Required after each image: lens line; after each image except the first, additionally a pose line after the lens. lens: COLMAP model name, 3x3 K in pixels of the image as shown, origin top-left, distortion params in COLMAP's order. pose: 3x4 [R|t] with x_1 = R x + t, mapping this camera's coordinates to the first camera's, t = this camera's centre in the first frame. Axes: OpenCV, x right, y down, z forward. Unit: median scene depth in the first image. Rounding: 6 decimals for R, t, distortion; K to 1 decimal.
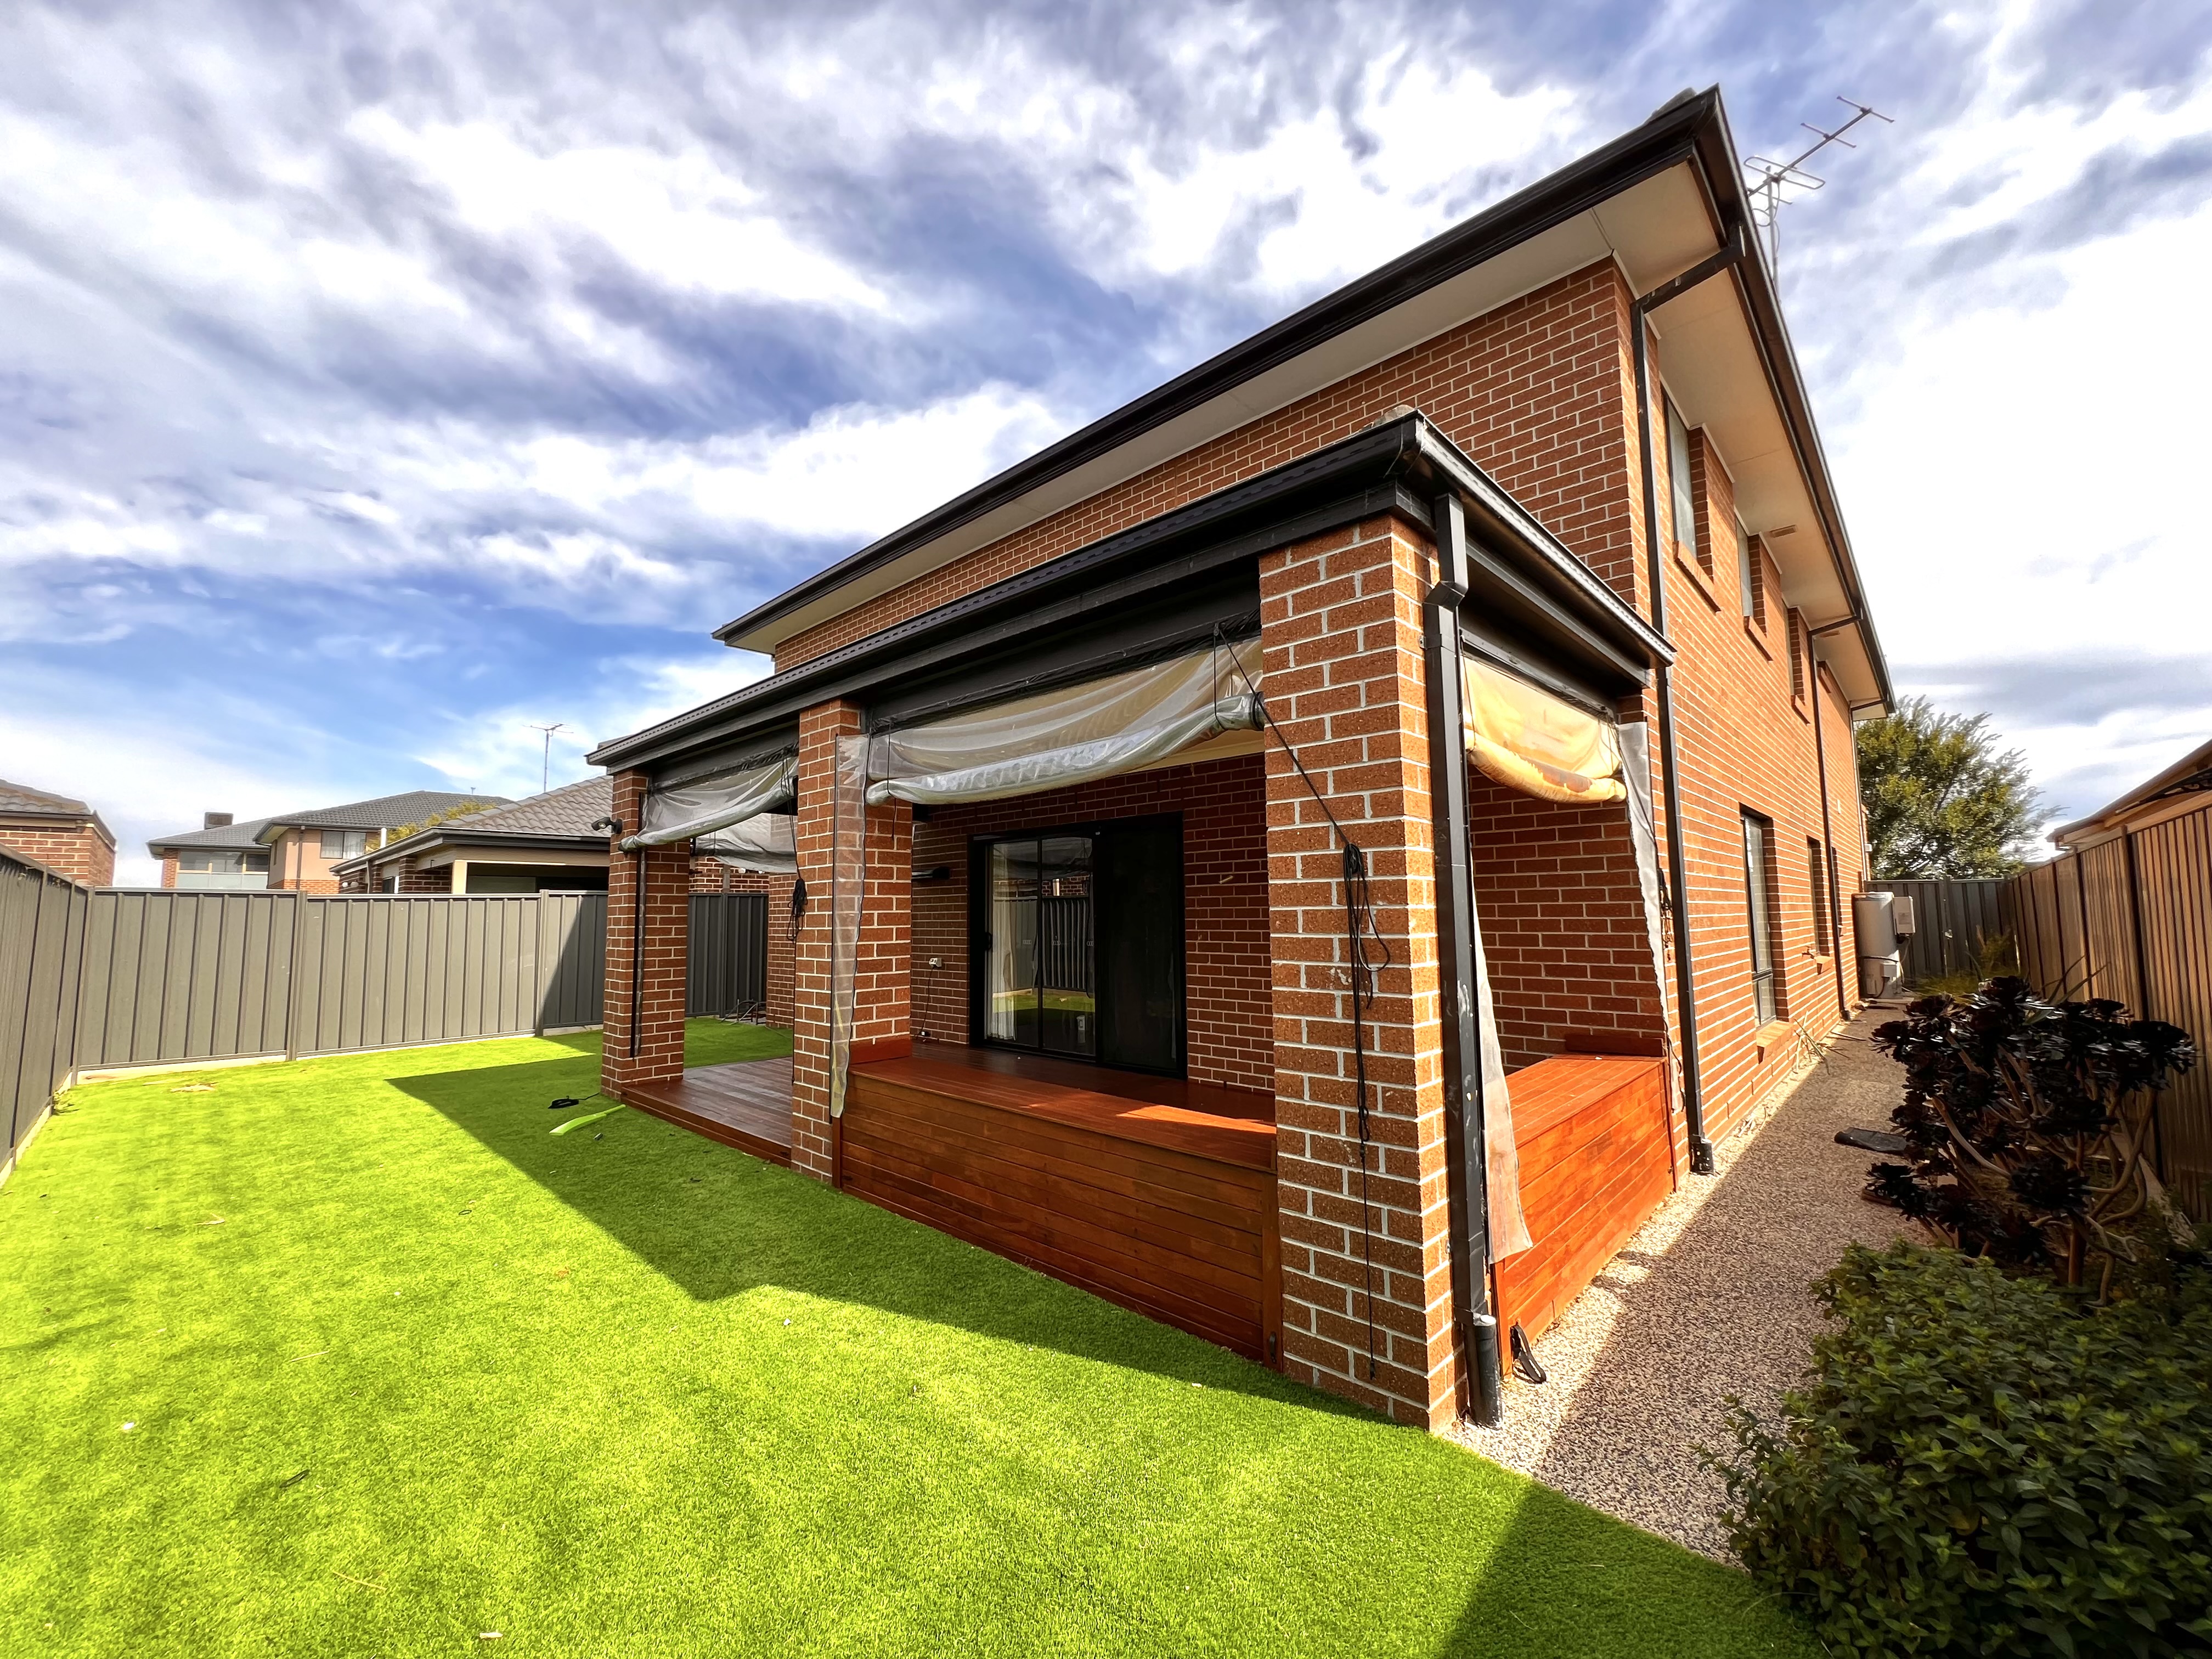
lens RADIAL K [[886.0, 0, 1106.0], [0, 886.0, 829.5], [0, 0, 1]] dist [-0.002956, 0.000689]
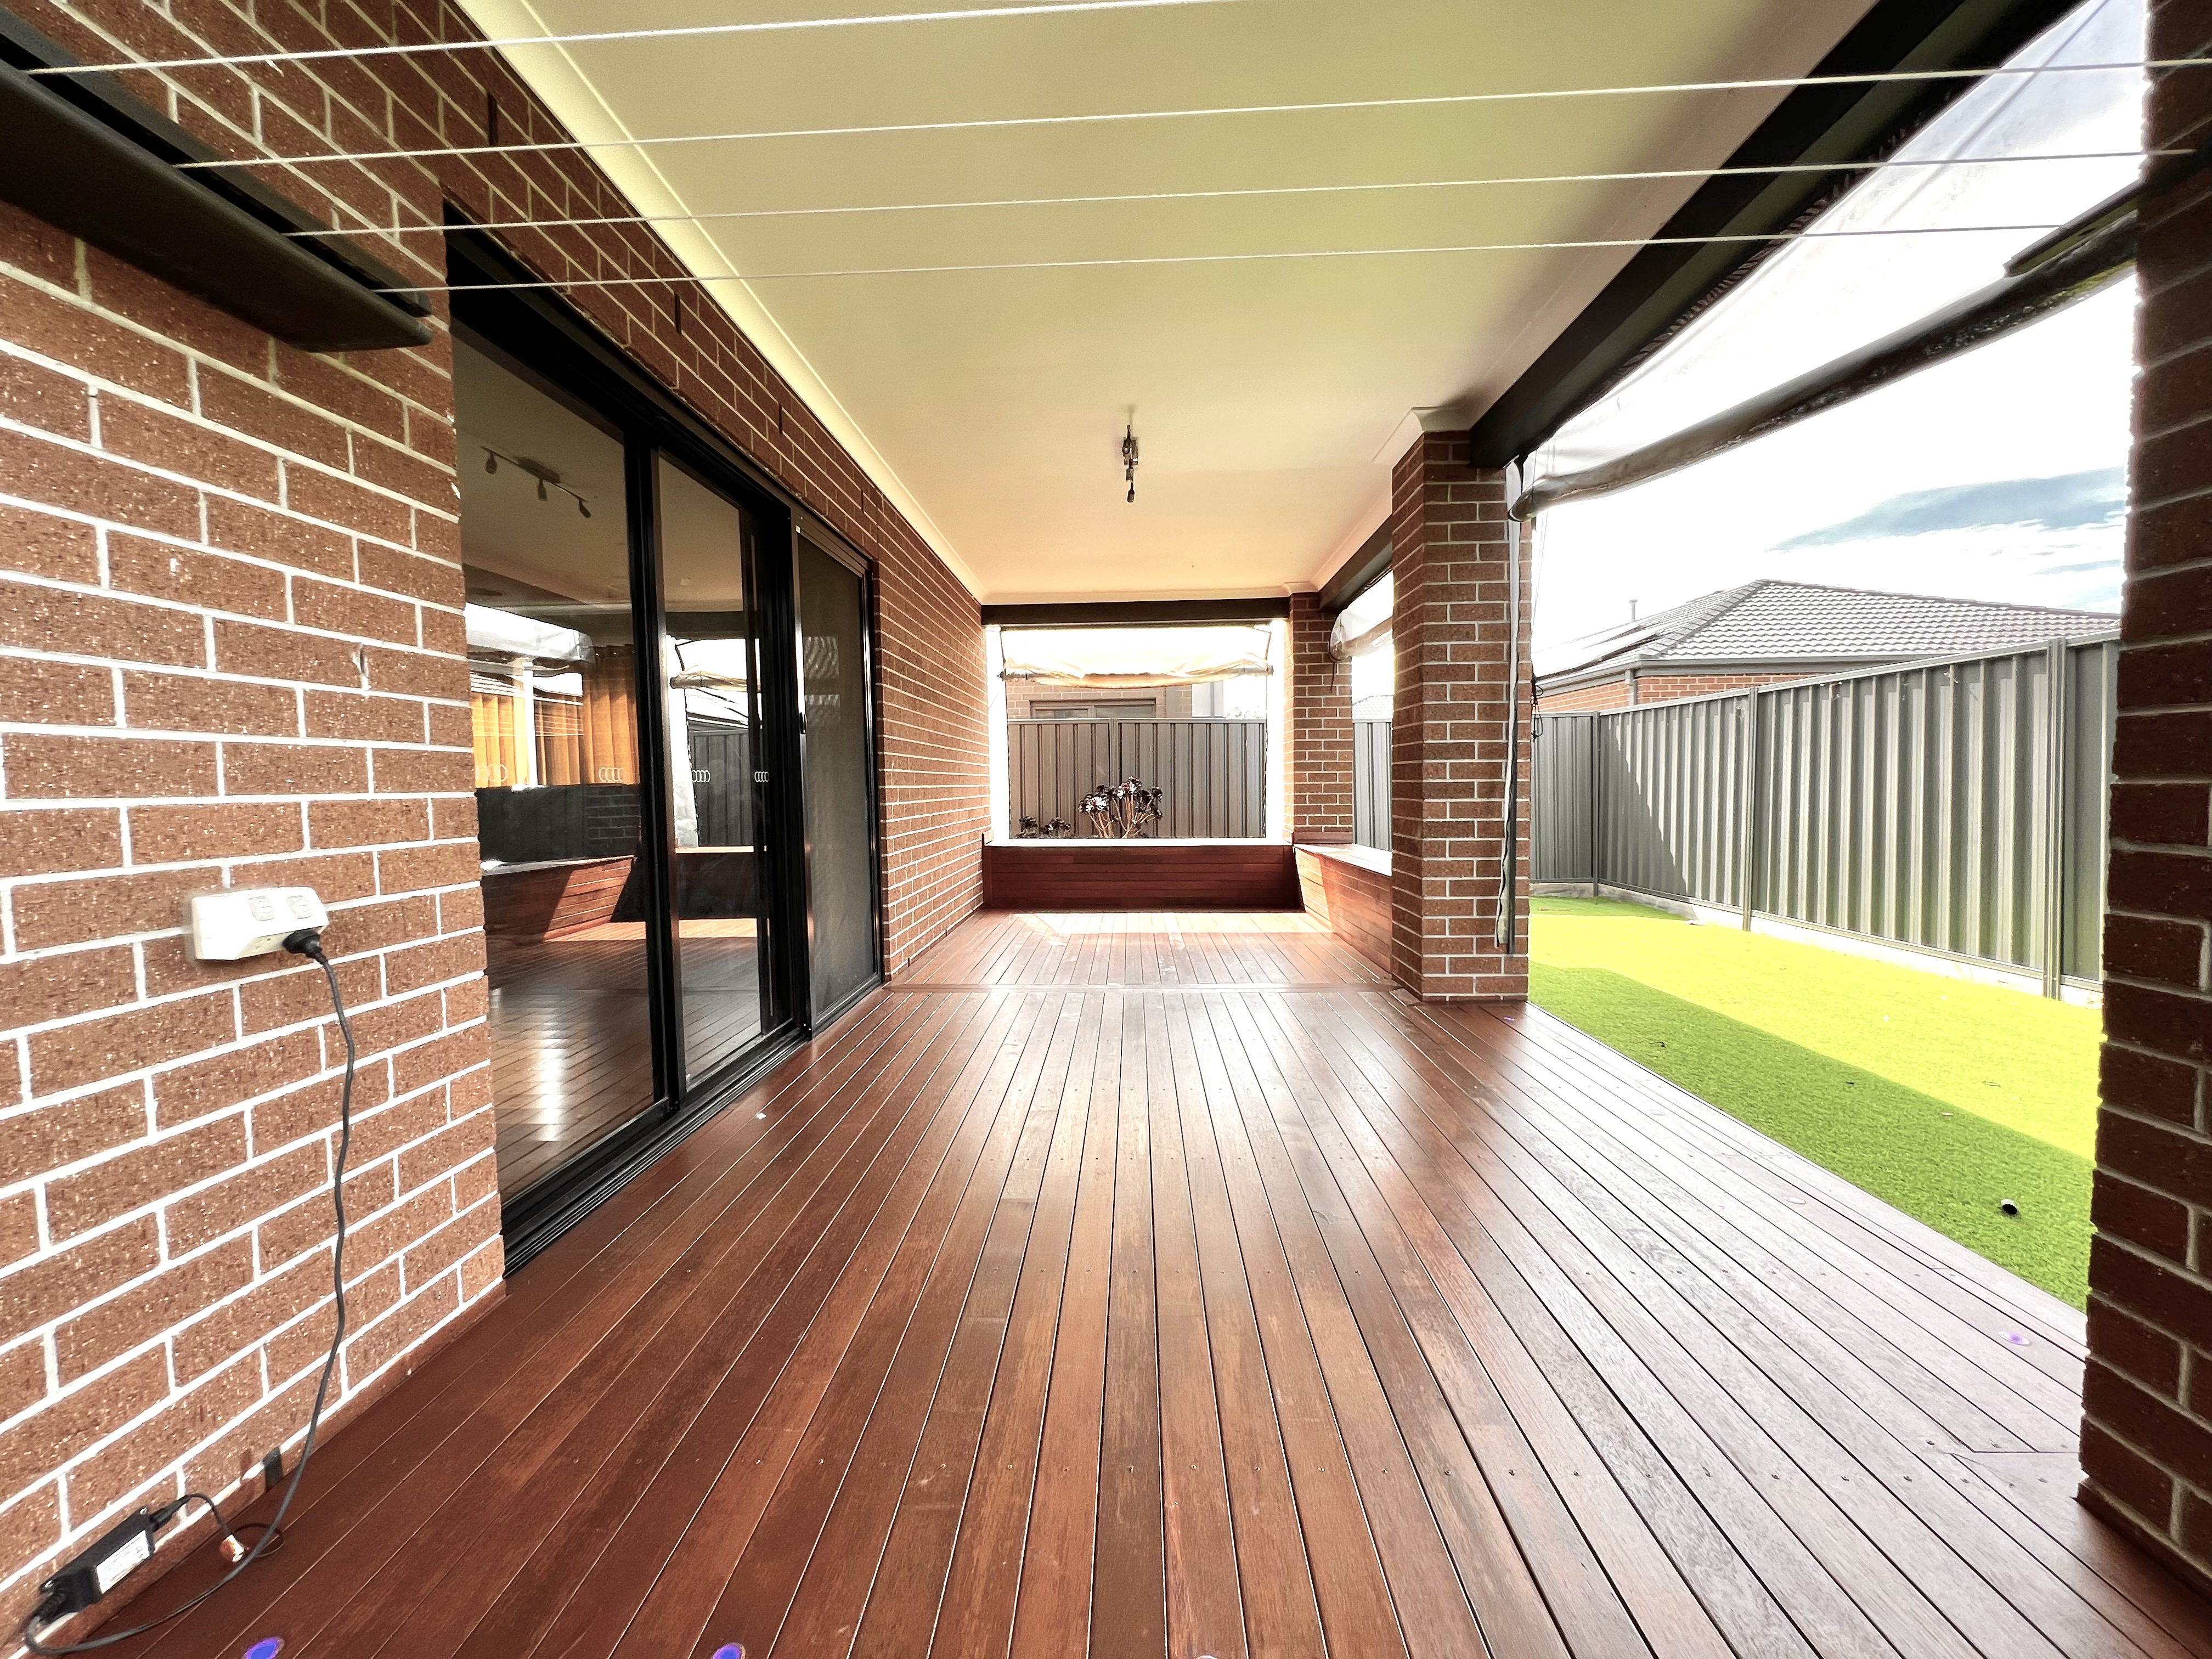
lens RADIAL K [[886.0, 0, 1106.0], [0, 886.0, 829.5], [0, 0, 1]] dist [-0.002956, 0.000689]
pose [[-0.666979, -0.019082, 0.744832, -0.485358], [-0.048794, 0.998645, -0.018109, 0.168454], [-0.743477, -0.048422, -0.667006, 1.267308]]
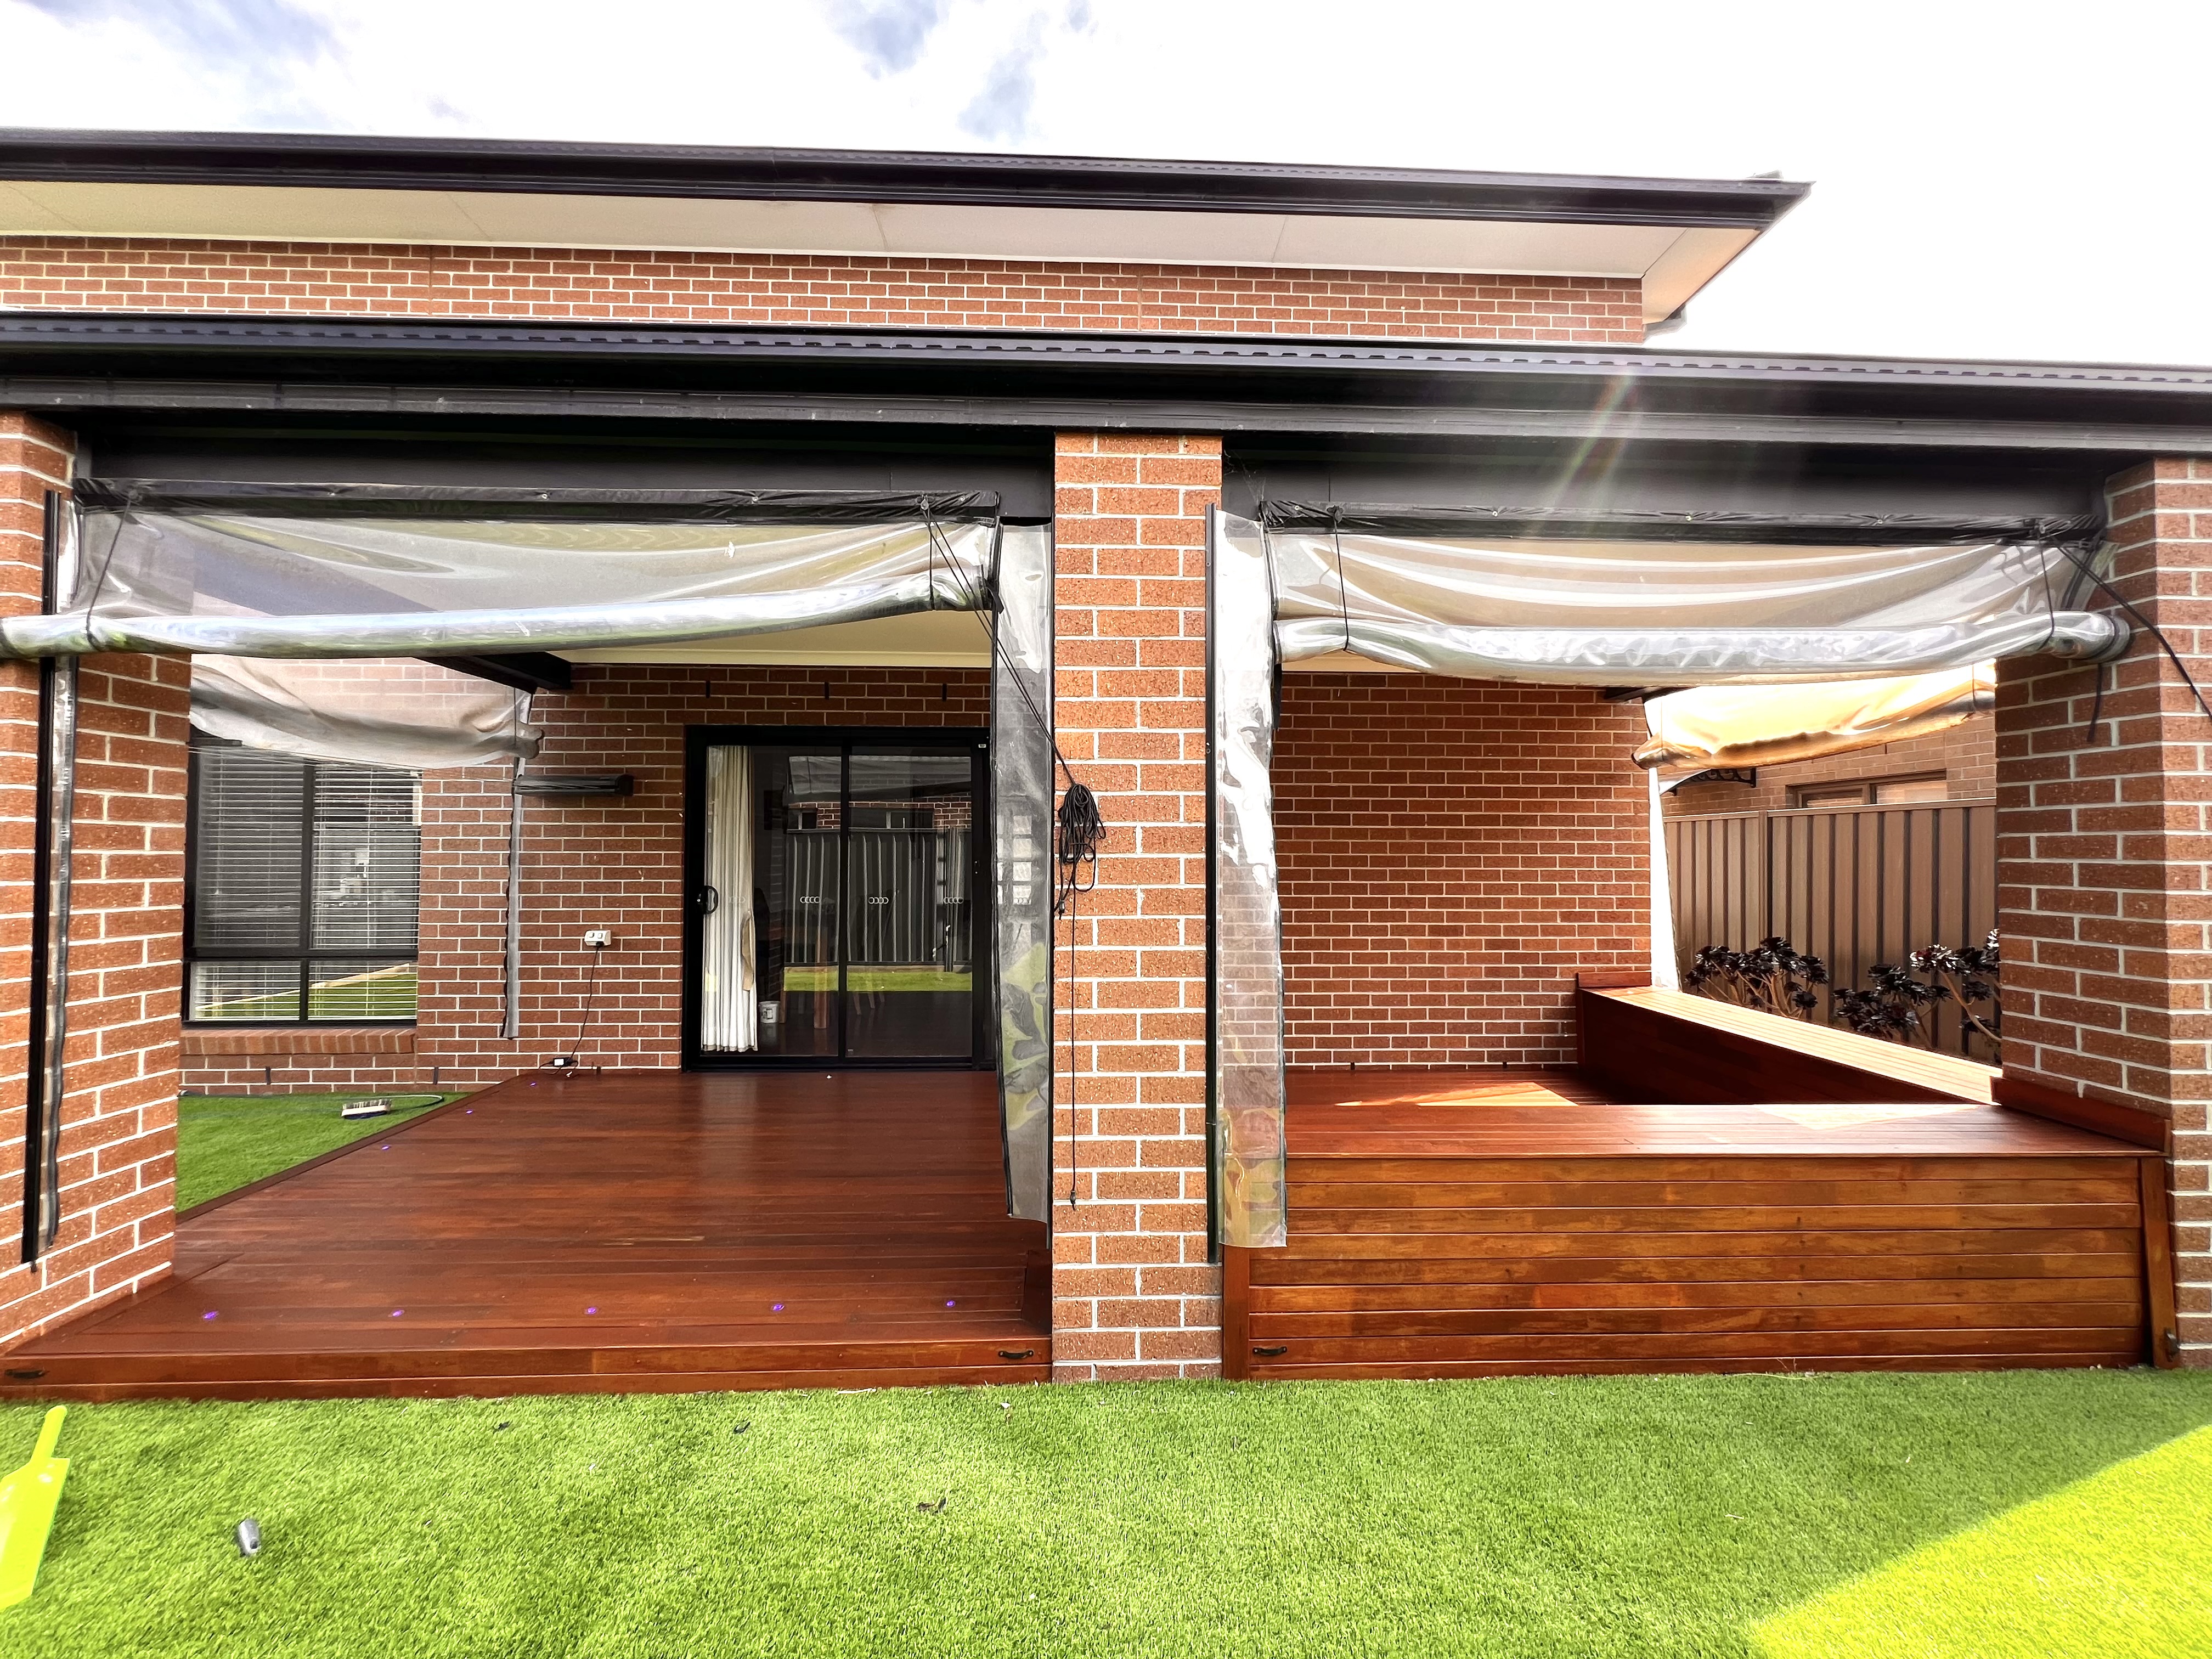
lens RADIAL K [[886.0, 0, 1106.0], [0, 886.0, 829.5], [0, 0, 1]] dist [-0.002956, 0.000689]
pose [[0.697420, 0.033979, 0.715856, -0.483641], [-0.078582, 0.996478, 0.029260, 0.046232], [-0.712341, -0.076660, 0.697634, 0.463779]]
